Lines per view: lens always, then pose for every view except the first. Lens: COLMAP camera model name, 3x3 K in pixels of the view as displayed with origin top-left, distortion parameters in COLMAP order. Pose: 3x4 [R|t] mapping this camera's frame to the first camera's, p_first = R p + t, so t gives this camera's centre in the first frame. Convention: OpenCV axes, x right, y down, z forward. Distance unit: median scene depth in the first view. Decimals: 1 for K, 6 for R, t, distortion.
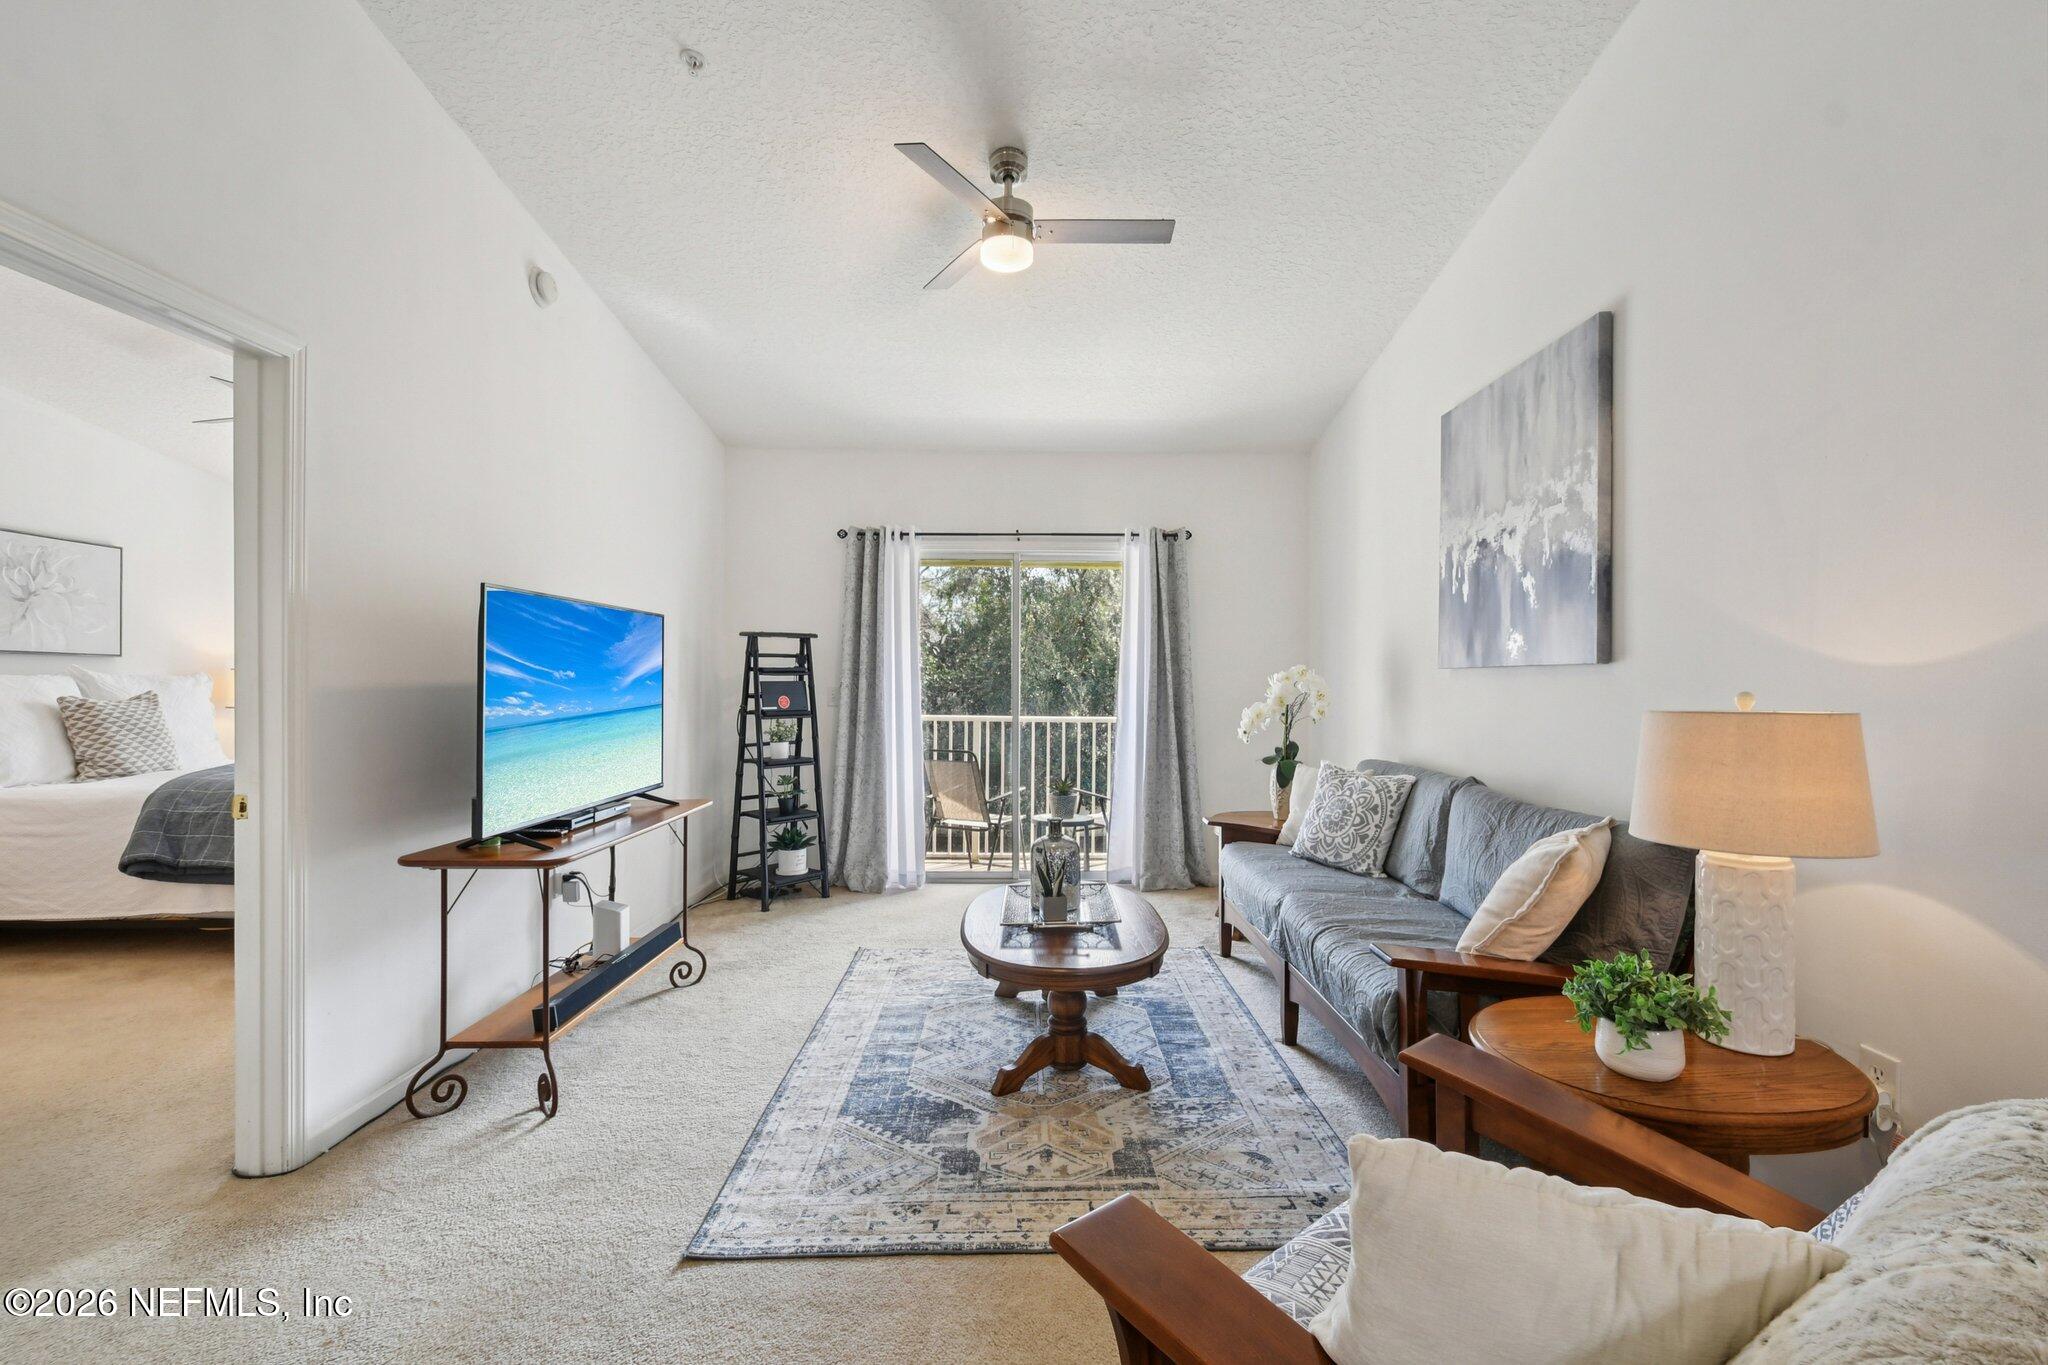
lens RADIAL K [[897.8, 0, 1050.0], [0, 897.8, 674.1], [0, 0, 1]] dist [-0.002131, -0.001907]
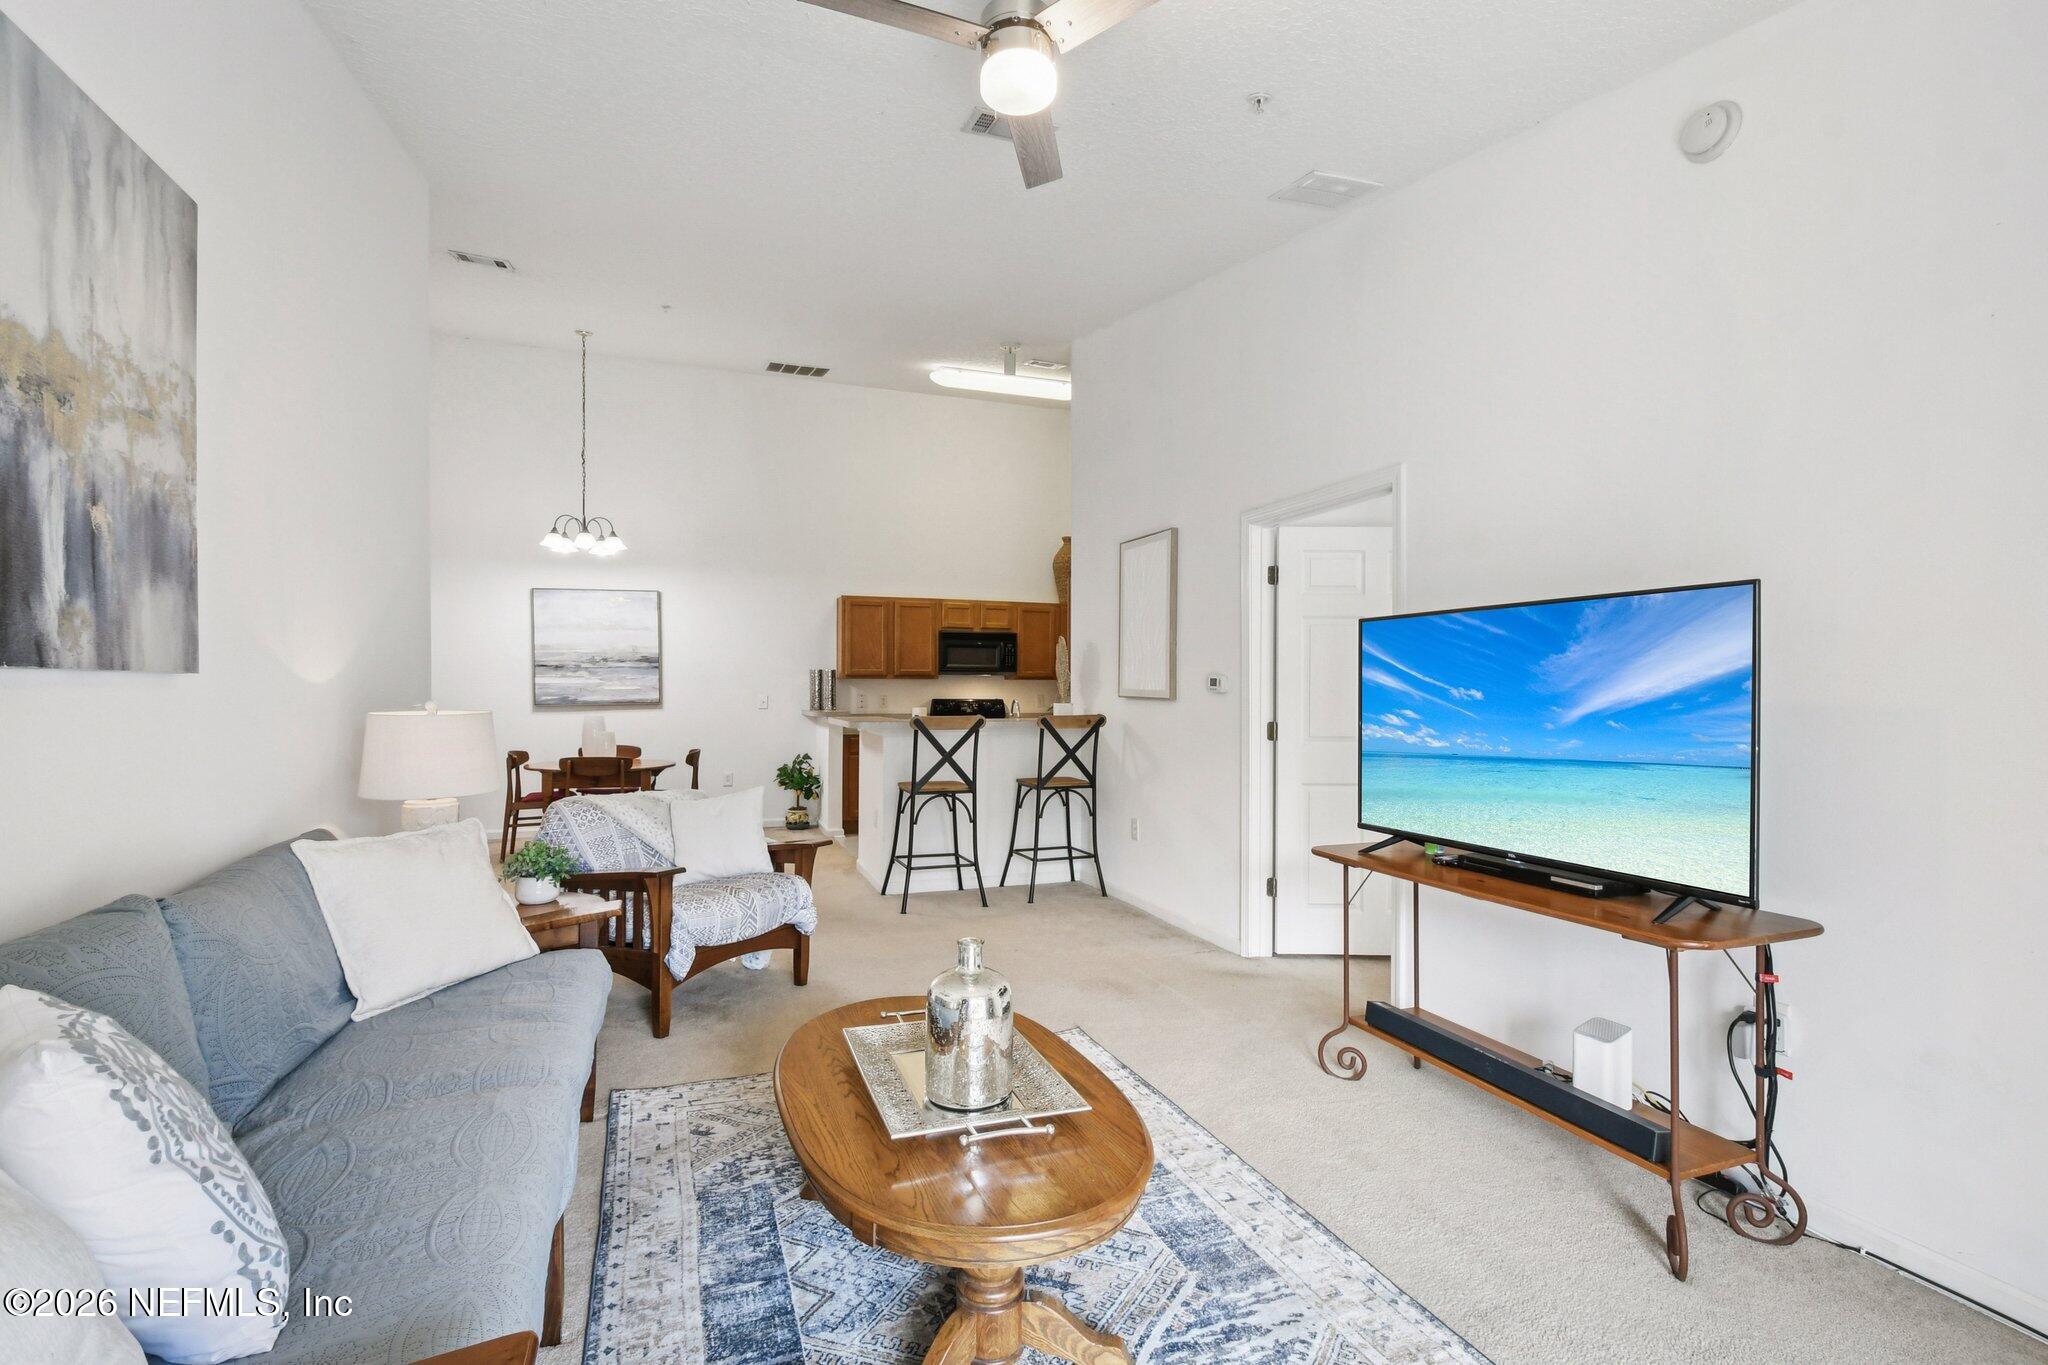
lens RADIAL K [[926.1, 0, 1029.4], [0, 926.1, 684.4], [0, 0, 1]] dist [-0.001551, -0.000758]
pose [[-0.940640, -0.006036, -0.339352, 0.124234], [-0.003015, 0.999951, -0.009427, 0.001747], [0.339392, -0.007844, -0.940612, 1.131960]]
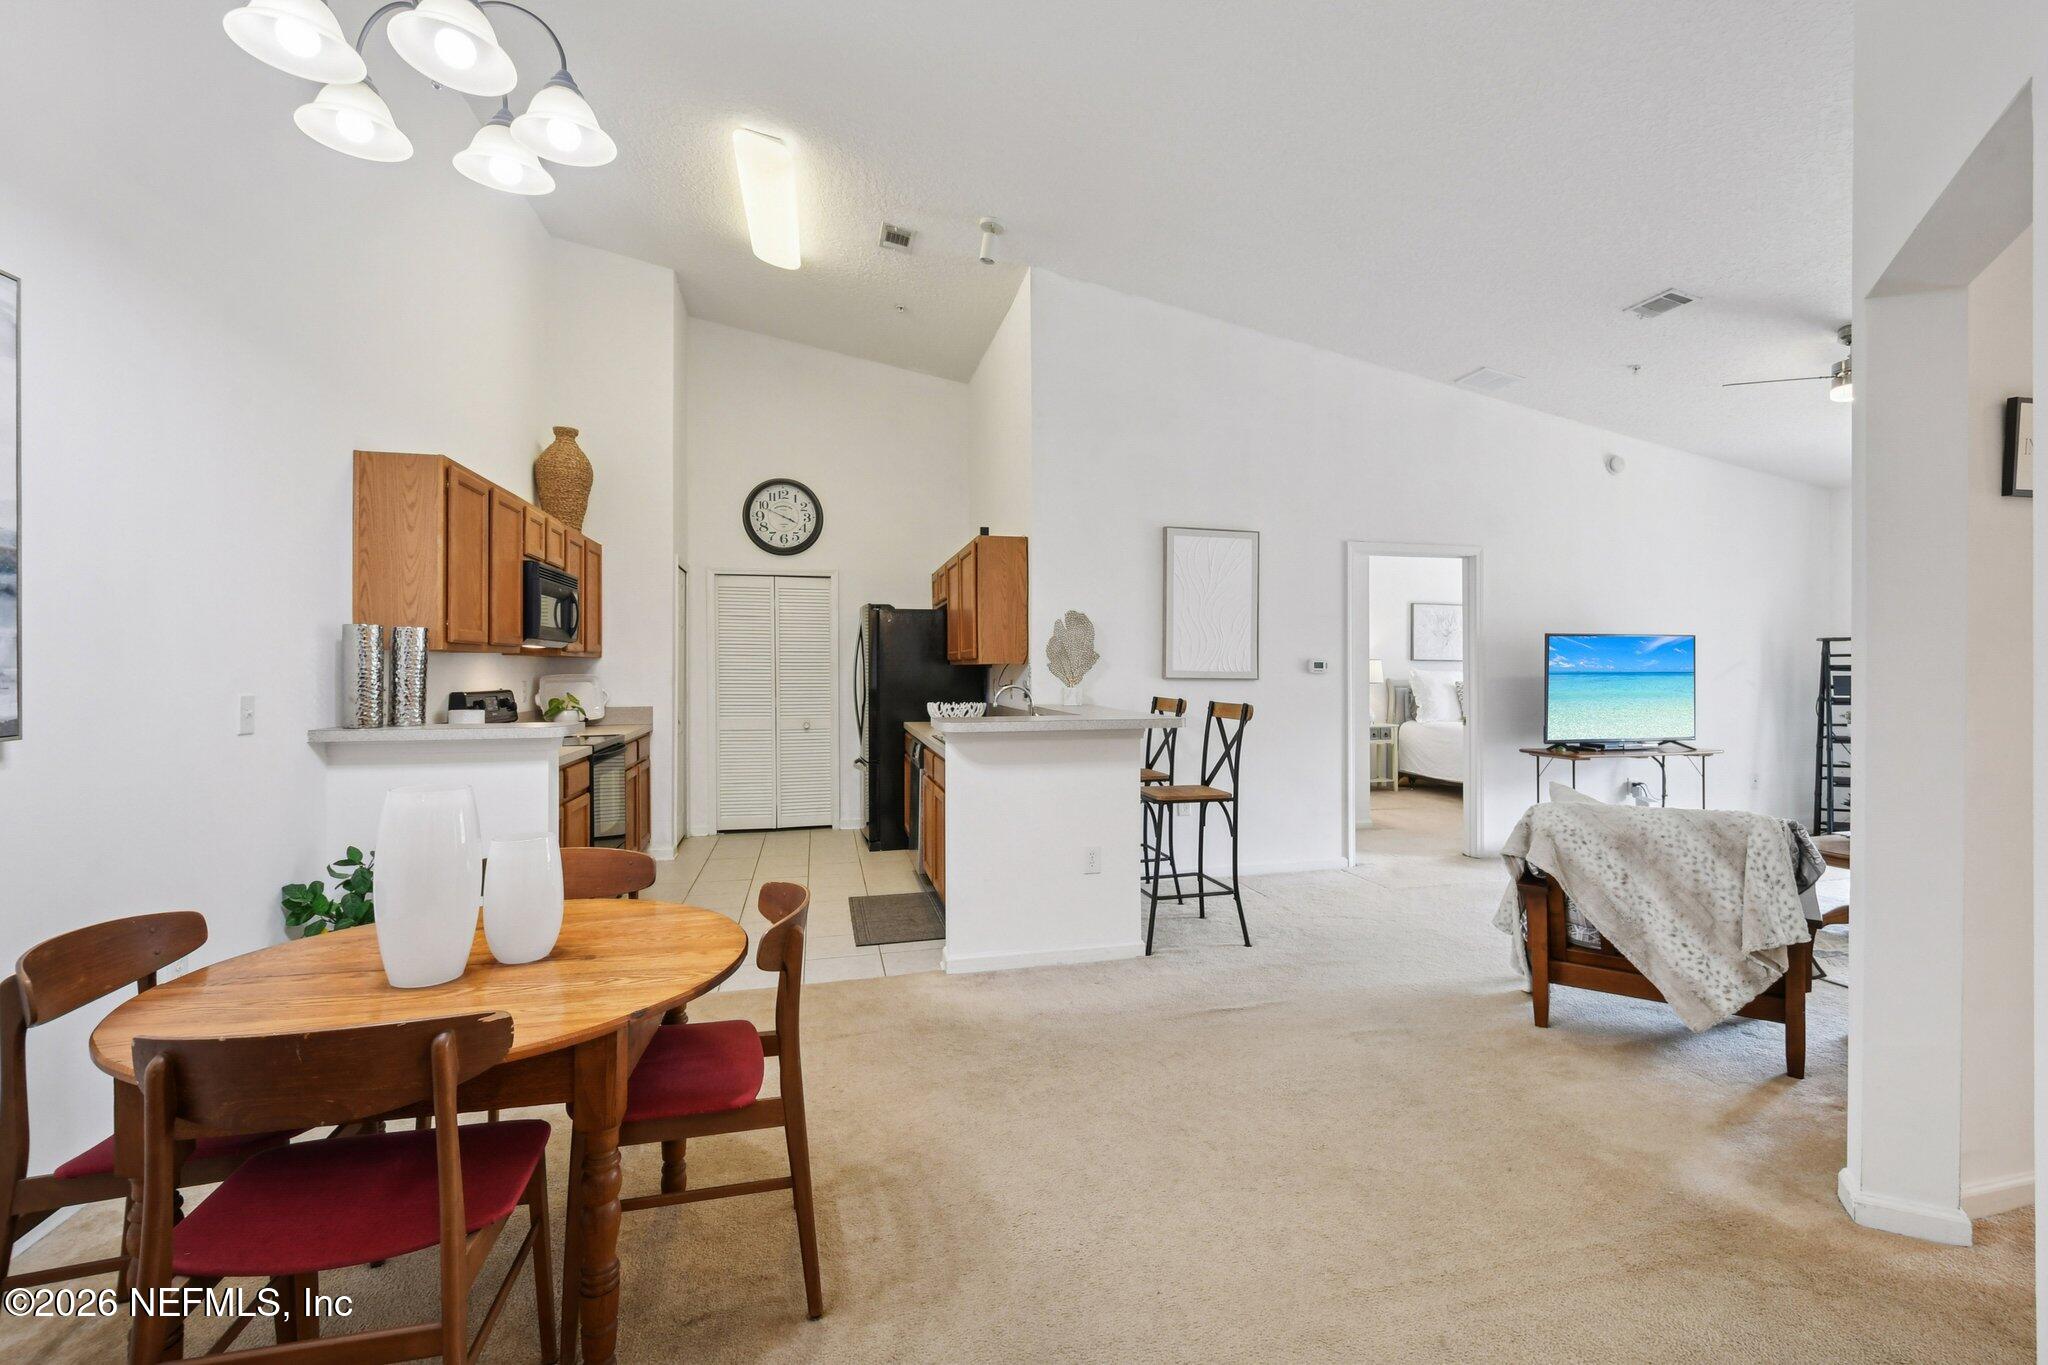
lens RADIAL K [[897.8, 0, 1050.0], [0, 897.8, 674.1], [0, 0, 1]] dist [-0.002131, -0.001907]
pose [[0.236621, 0.002998, -0.971597, 0.720476], [0.005077, 0.999978, 0.004322, -0.006045], [0.971589, -0.005955, 0.236601, -0.436633]]
